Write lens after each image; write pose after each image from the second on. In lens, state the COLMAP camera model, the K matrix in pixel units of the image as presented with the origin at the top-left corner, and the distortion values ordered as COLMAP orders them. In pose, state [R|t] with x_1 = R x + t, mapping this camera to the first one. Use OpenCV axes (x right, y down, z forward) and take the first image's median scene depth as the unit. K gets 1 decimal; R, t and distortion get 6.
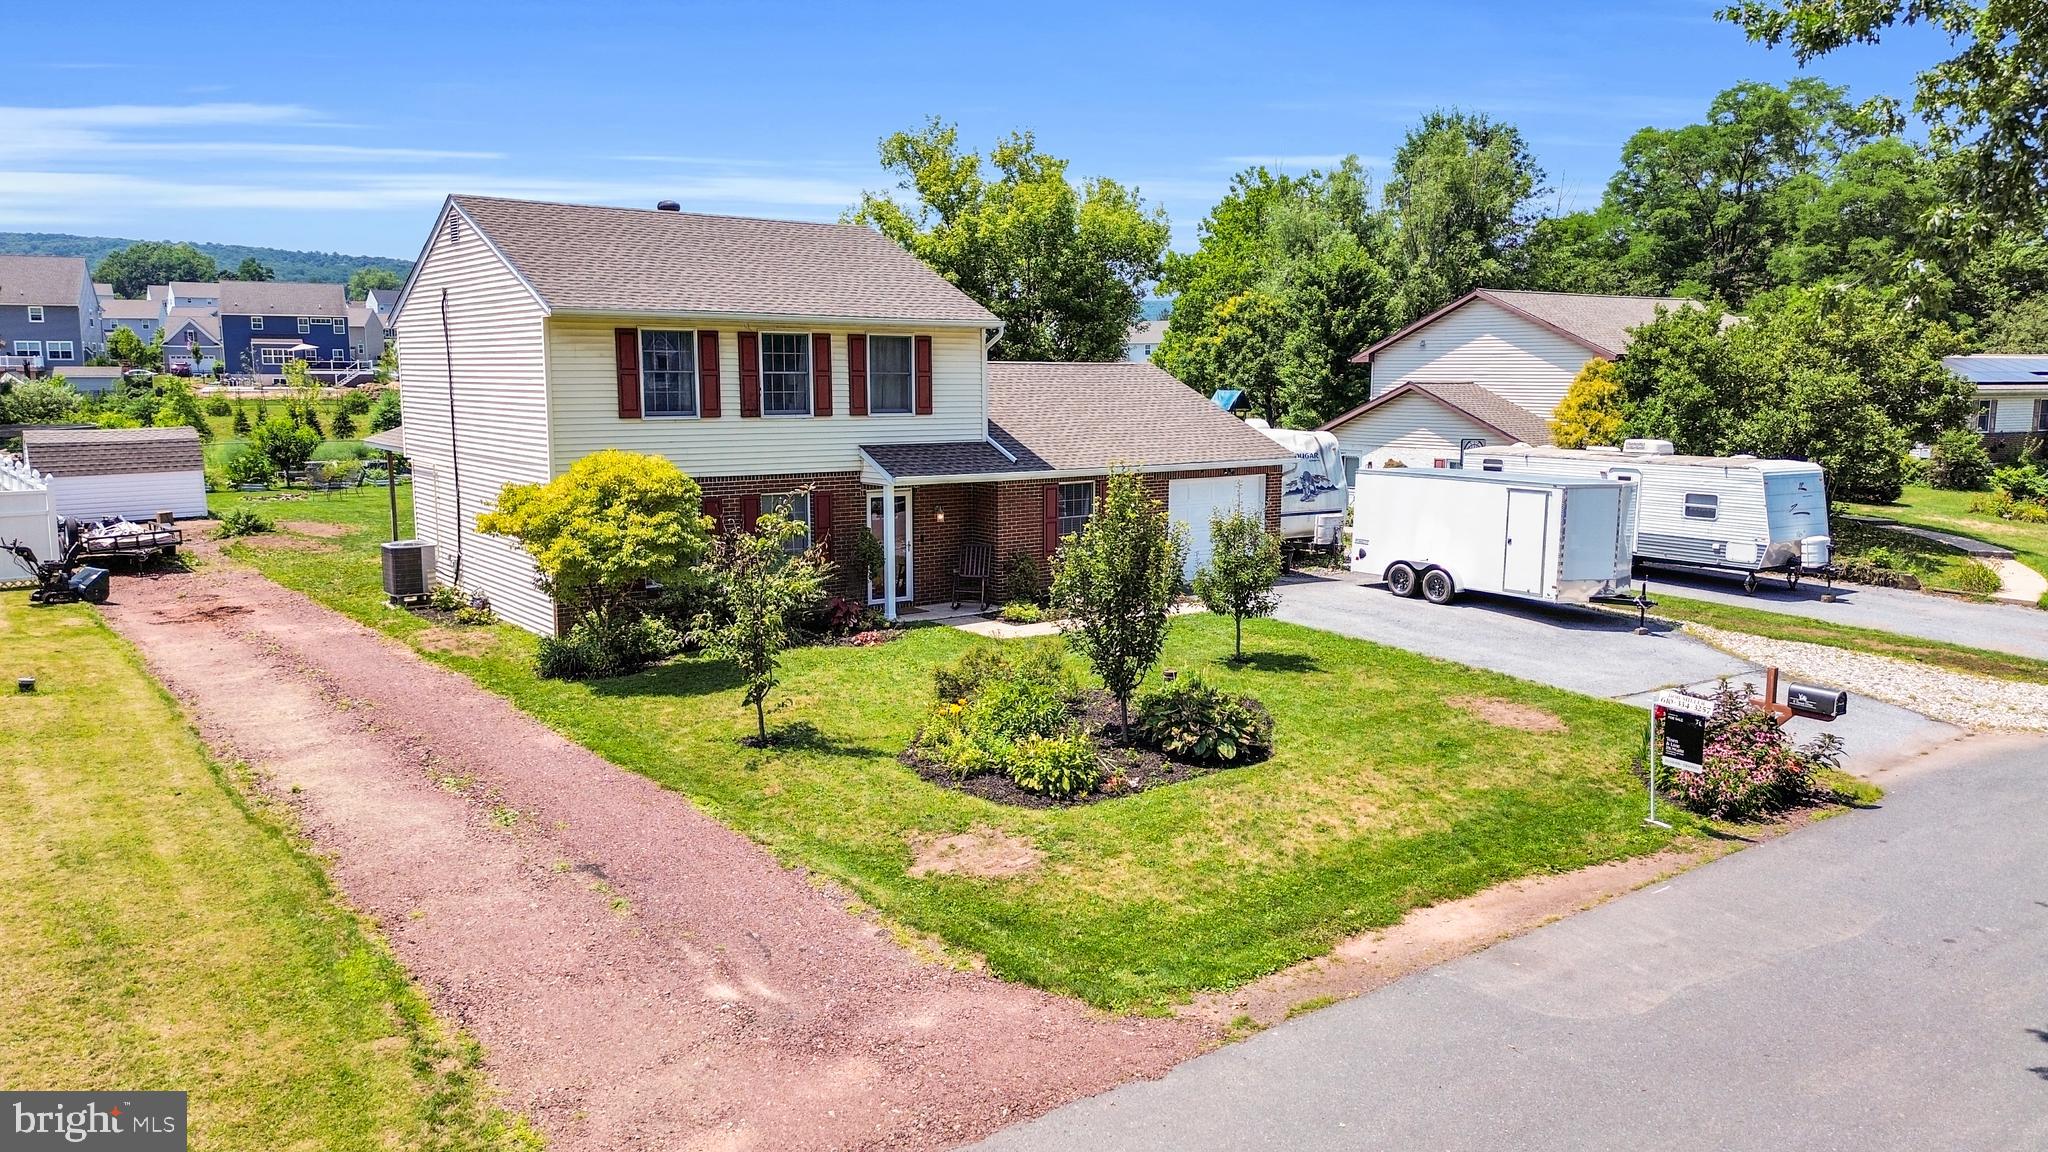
lens RADIAL K [[1427.8, 0, 1022.8], [0, 1427.8, 615.0], [0, 0, 1]] dist [0.048904, -0.093733]
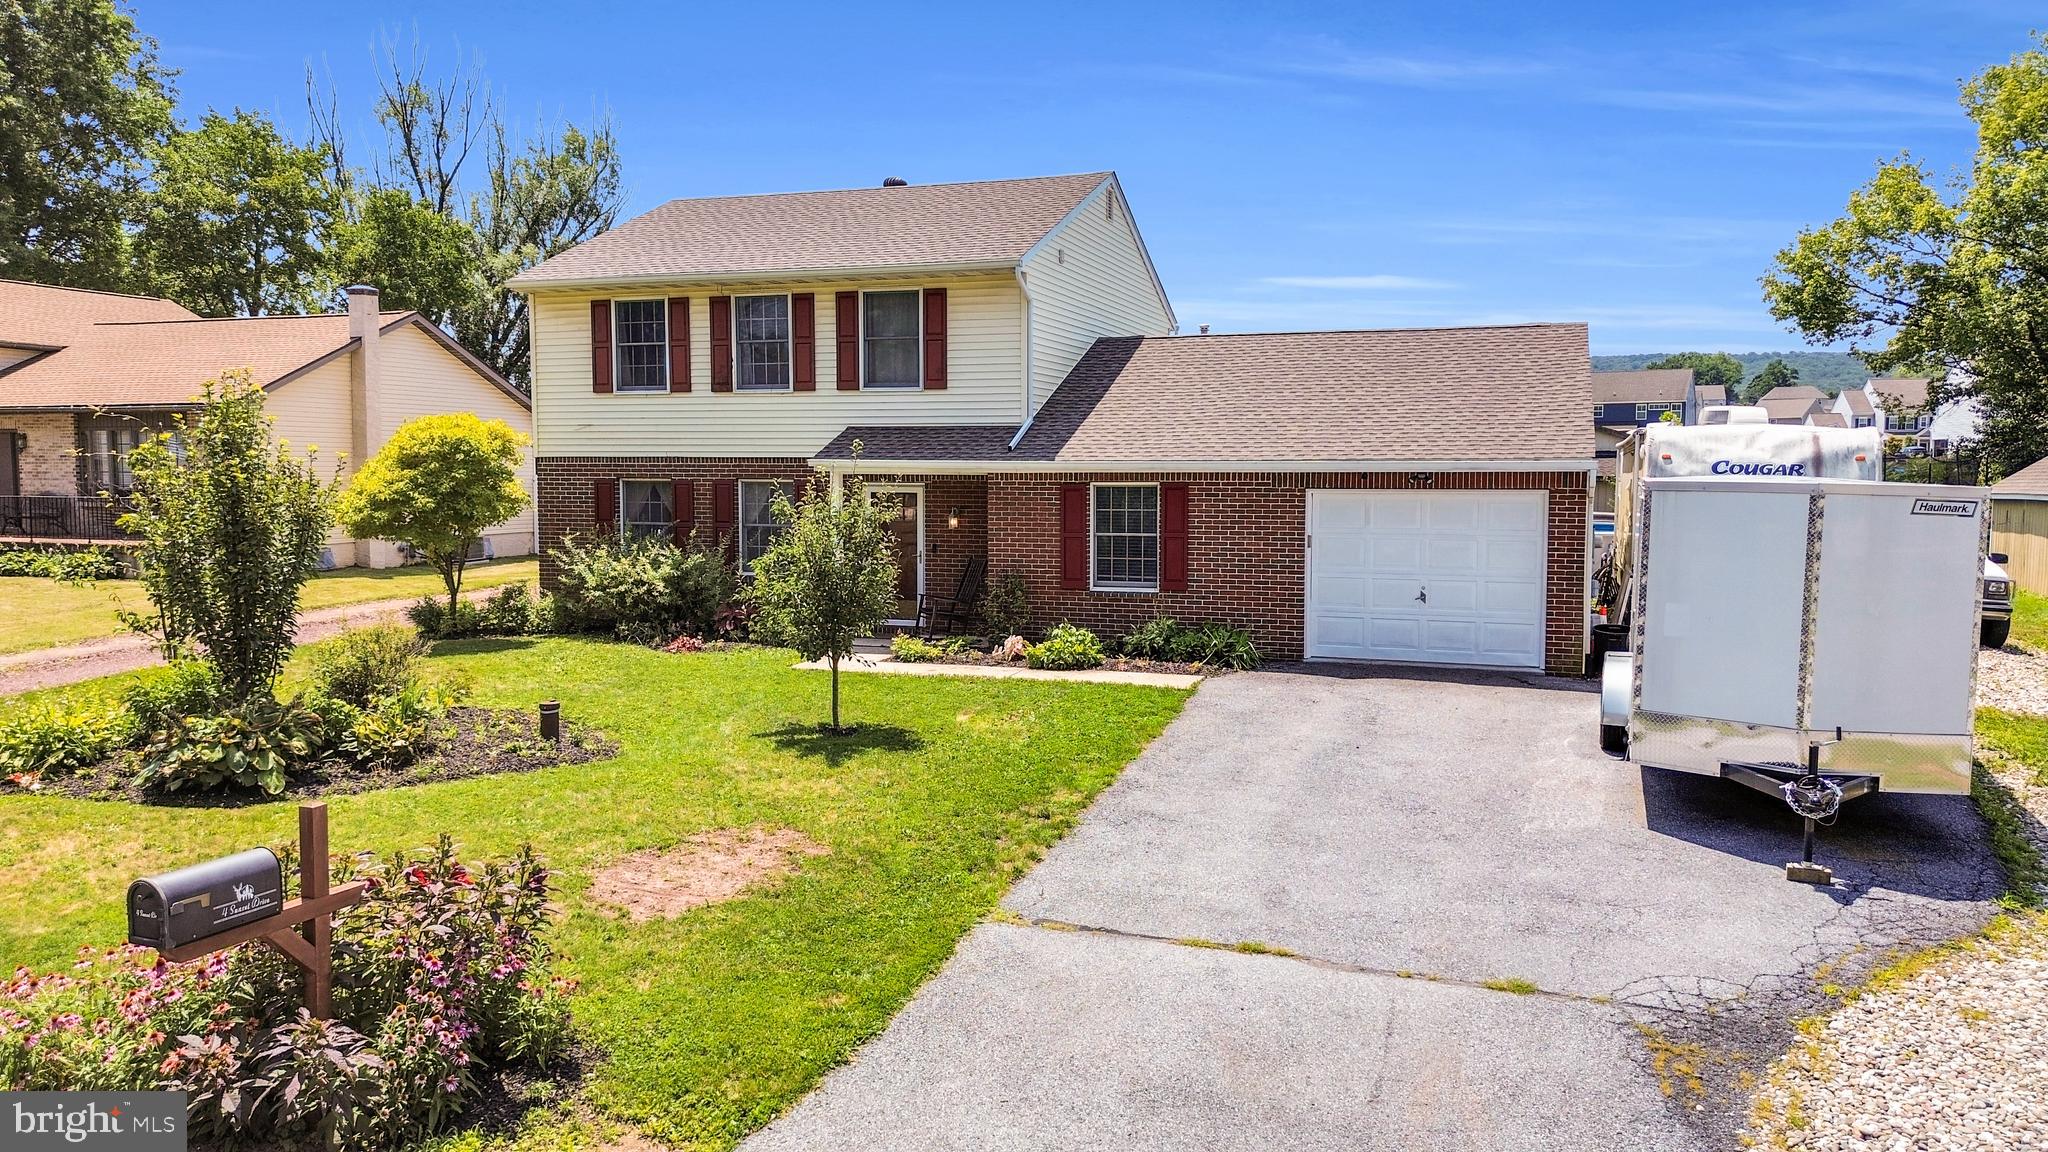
lens RADIAL K [[1464.0, 0, 1024.0], [0, 1464.0, 576.0], [0, 0, 1]] dist [0.084461, -0.104035]
pose [[0.564034, 0.059653, -0.823594, 0.646779], [-0.139203, 0.989982, -0.023627, -0.028452], [0.813934, 0.127973, 0.566687, 0.623165]]
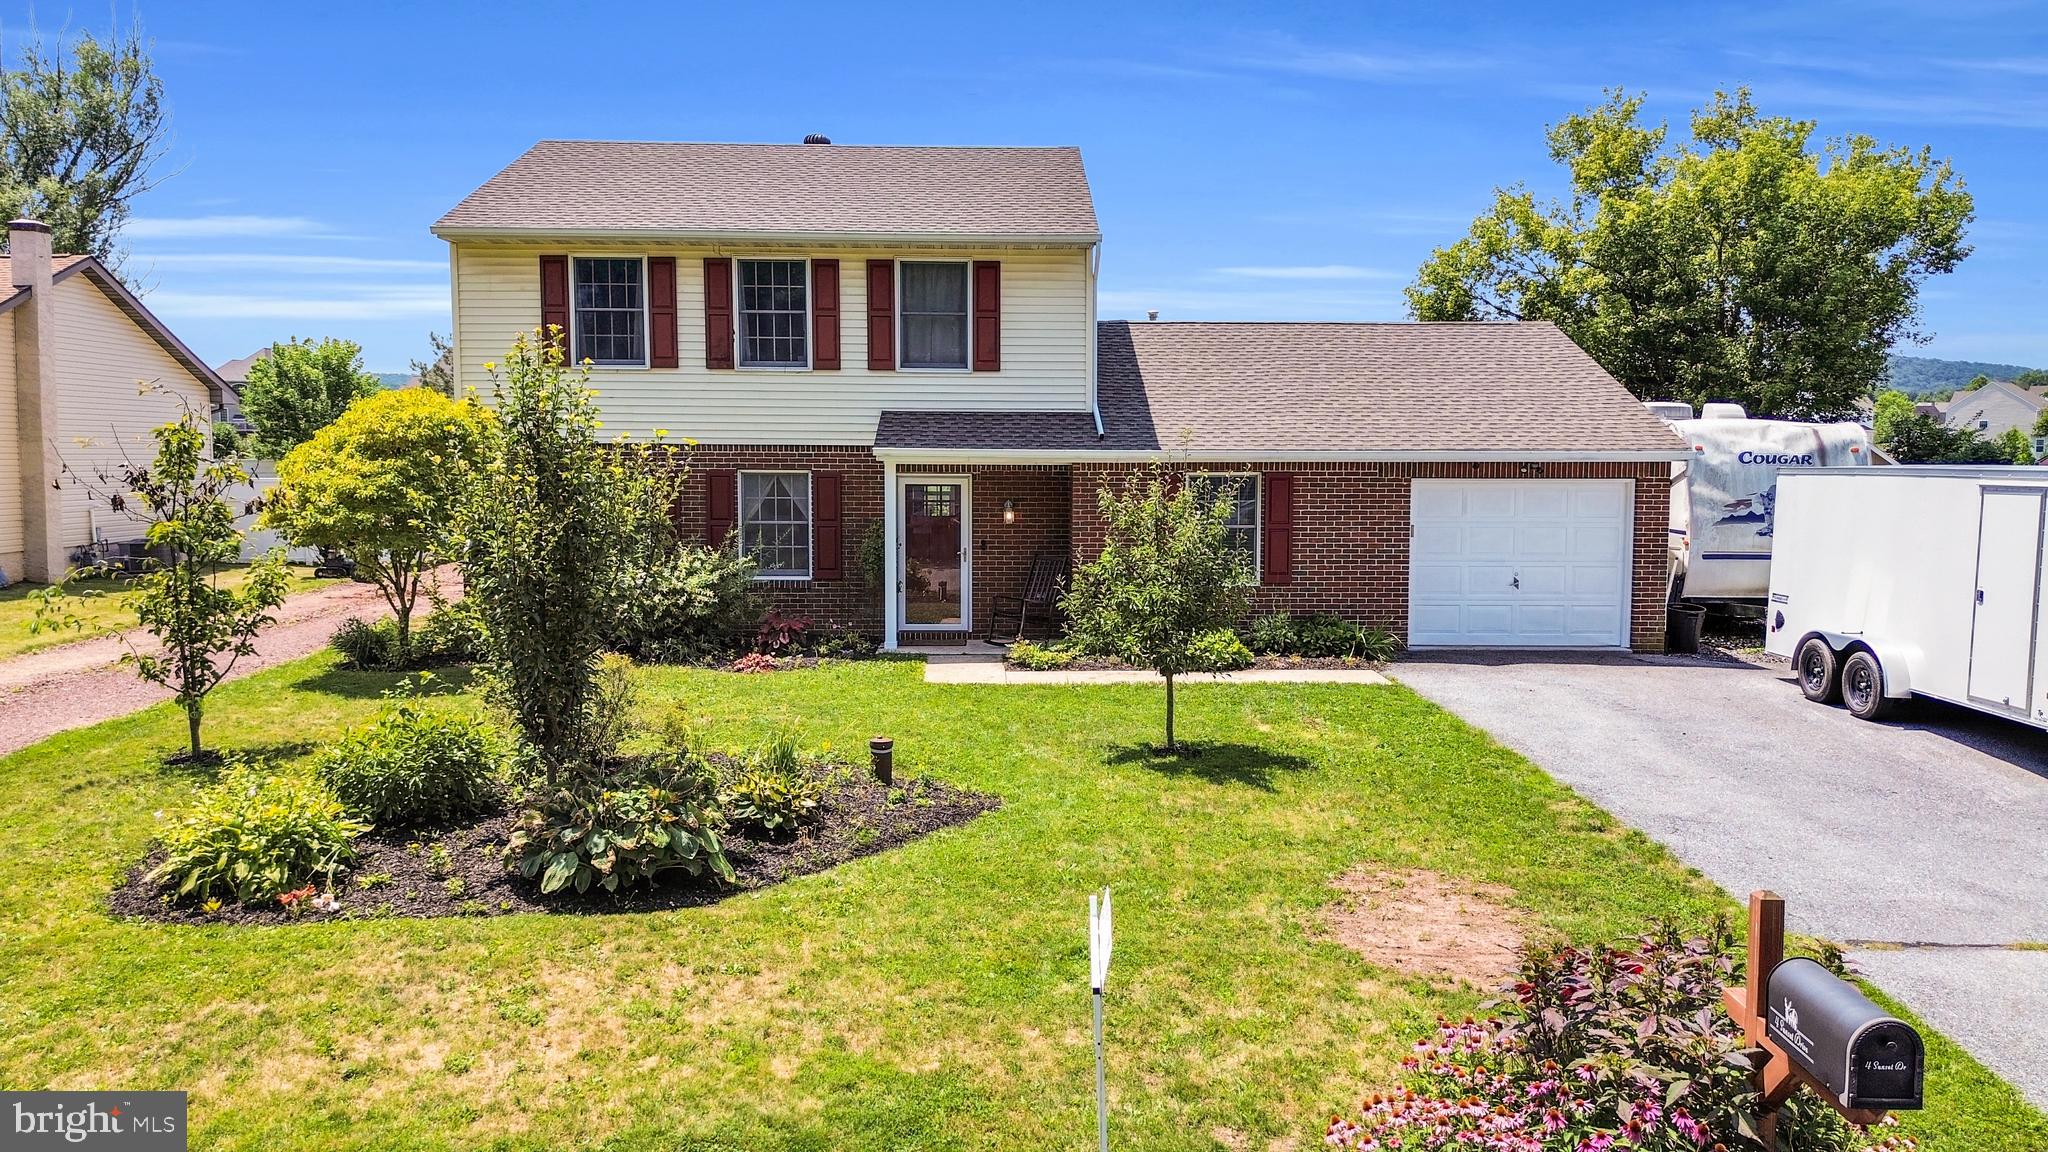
lens RADIAL K [[1464.0, 0, 1024.0], [0, 1464.0, 576.0], [0, 0, 1]] dist [0.084461, -0.104035]
pose [[0.817174, 0.047492, -0.574431, 0.386348], [-0.098581, 0.993431, -0.058106, 0.002114], [0.567898, 0.104110, 0.816488, 0.439955]]
